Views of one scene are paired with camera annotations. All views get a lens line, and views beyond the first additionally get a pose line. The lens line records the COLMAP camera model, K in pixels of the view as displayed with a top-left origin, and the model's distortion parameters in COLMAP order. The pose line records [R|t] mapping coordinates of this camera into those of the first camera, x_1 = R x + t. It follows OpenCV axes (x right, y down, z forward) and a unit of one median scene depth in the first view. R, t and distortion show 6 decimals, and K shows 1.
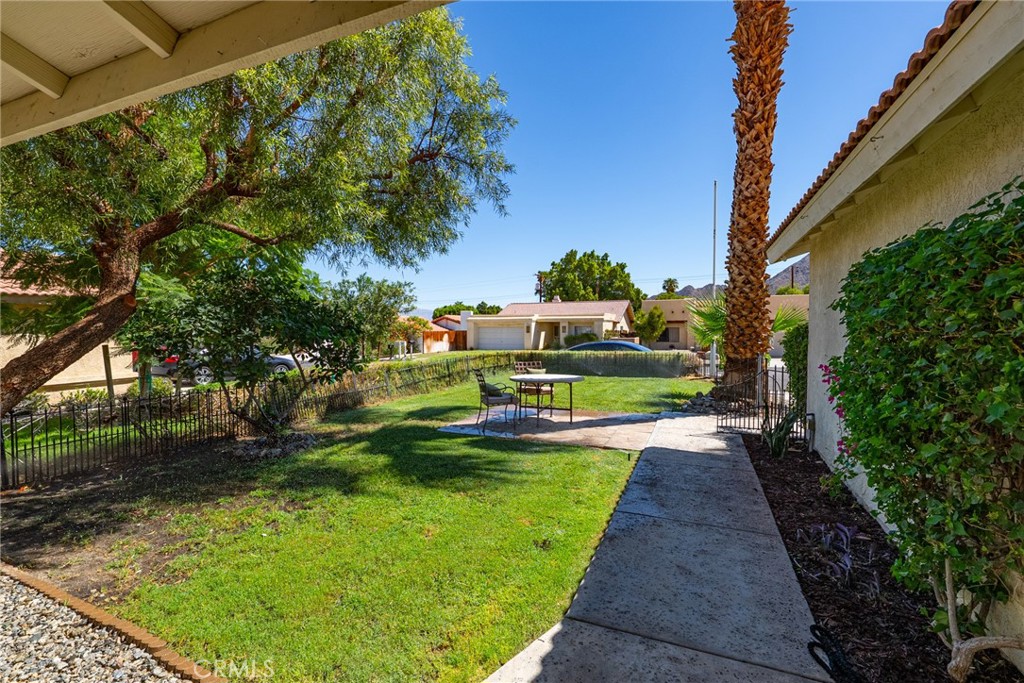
lens RADIAL K [[440.1, 0, 512.6], [0, 440.1, 338.2], [0, 0, 1]] dist [-0.000287, -0.000008]
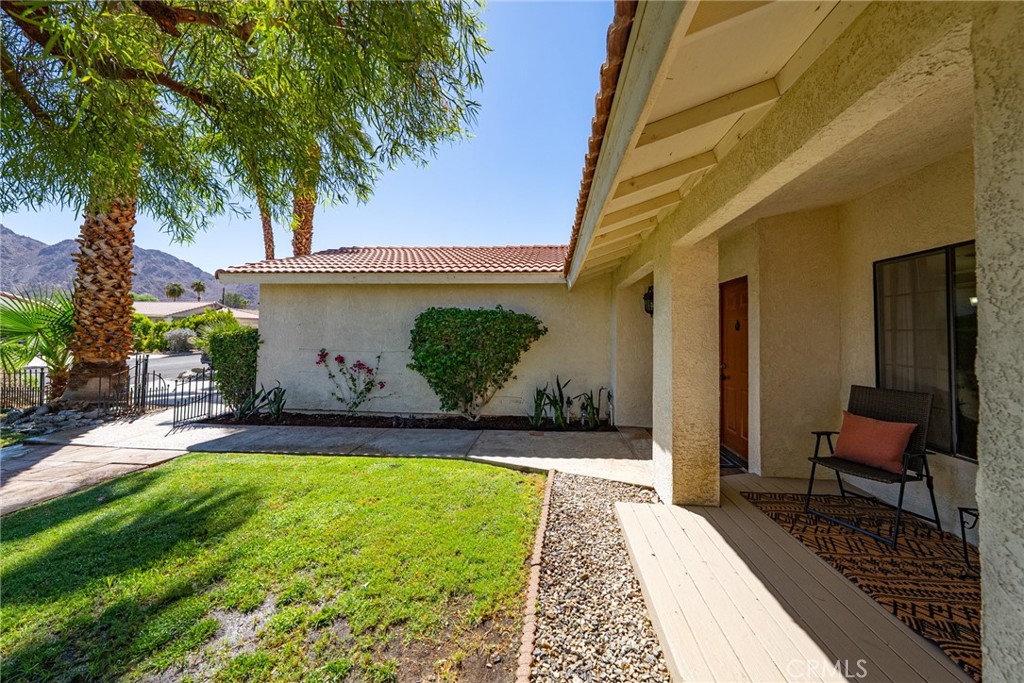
lens RADIAL K [[362.4, 0, 512.1], [0, 362.4, 335.1], [0, 0, 1]] dist [-0.008156, -0.000065]
pose [[-0.284684, 0.002023, 0.958619, -0.521471], [0.005581, 0.999984, -0.000453, -0.010207], [-0.958605, 0.005221, -0.284691, 0.365190]]
